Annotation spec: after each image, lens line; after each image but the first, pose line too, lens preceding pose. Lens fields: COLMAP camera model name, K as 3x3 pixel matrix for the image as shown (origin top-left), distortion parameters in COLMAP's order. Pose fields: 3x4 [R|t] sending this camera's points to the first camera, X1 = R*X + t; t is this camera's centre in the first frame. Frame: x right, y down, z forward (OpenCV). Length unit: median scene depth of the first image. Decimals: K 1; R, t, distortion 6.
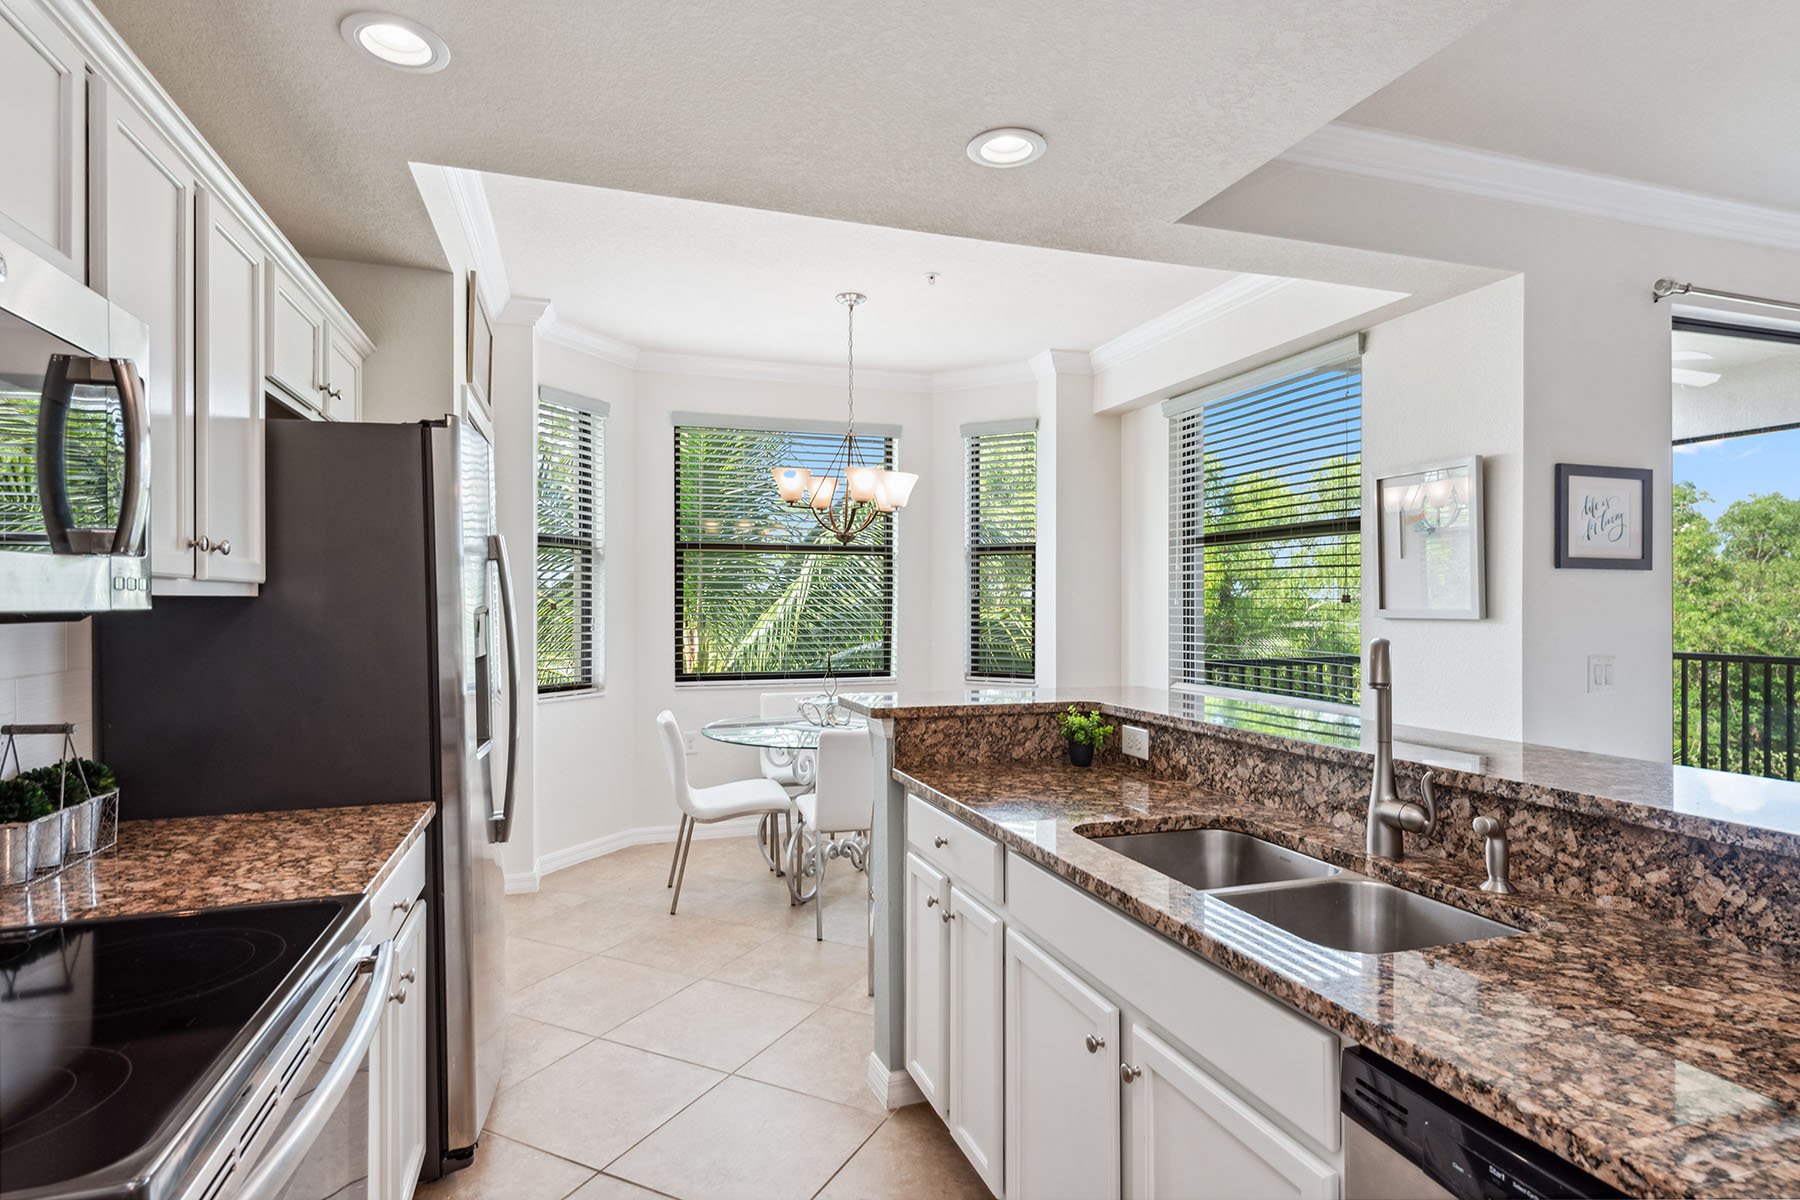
lens RADIAL K [[921.7, 0, 904.8], [0, 921.7, 607.6], [0, 0, 1]] dist [0.024664, -0.000845]
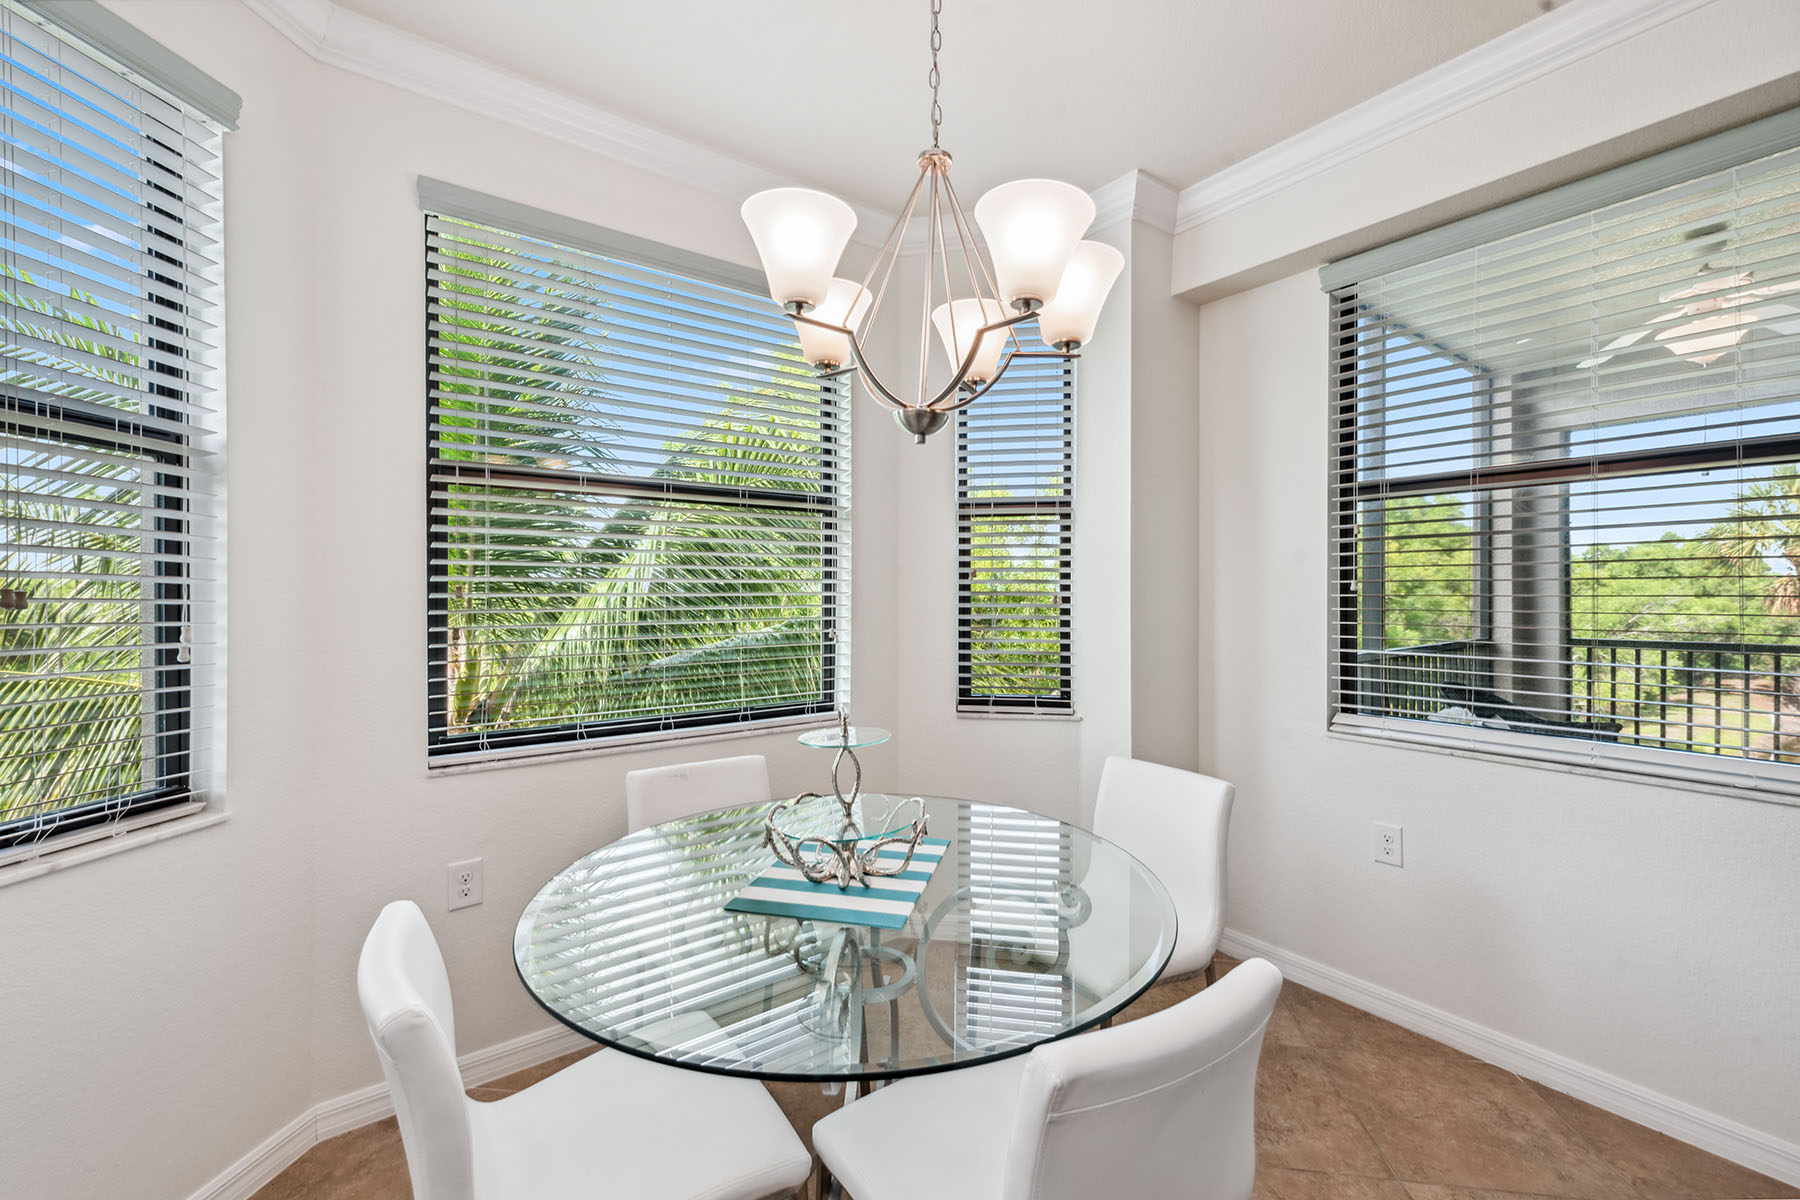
lens RADIAL K [[777.8, 0, 894.9], [0, 777.8, 595.7], [0, 0, 1]] dist [-0.001600, -0.000191]
pose [[0.957031, -0.004657, 0.289947, -0.134821], [0.004756, 0.999989, 0.000364, -0.001019], [-0.289945, 0.001031, 0.957043, 0.548671]]
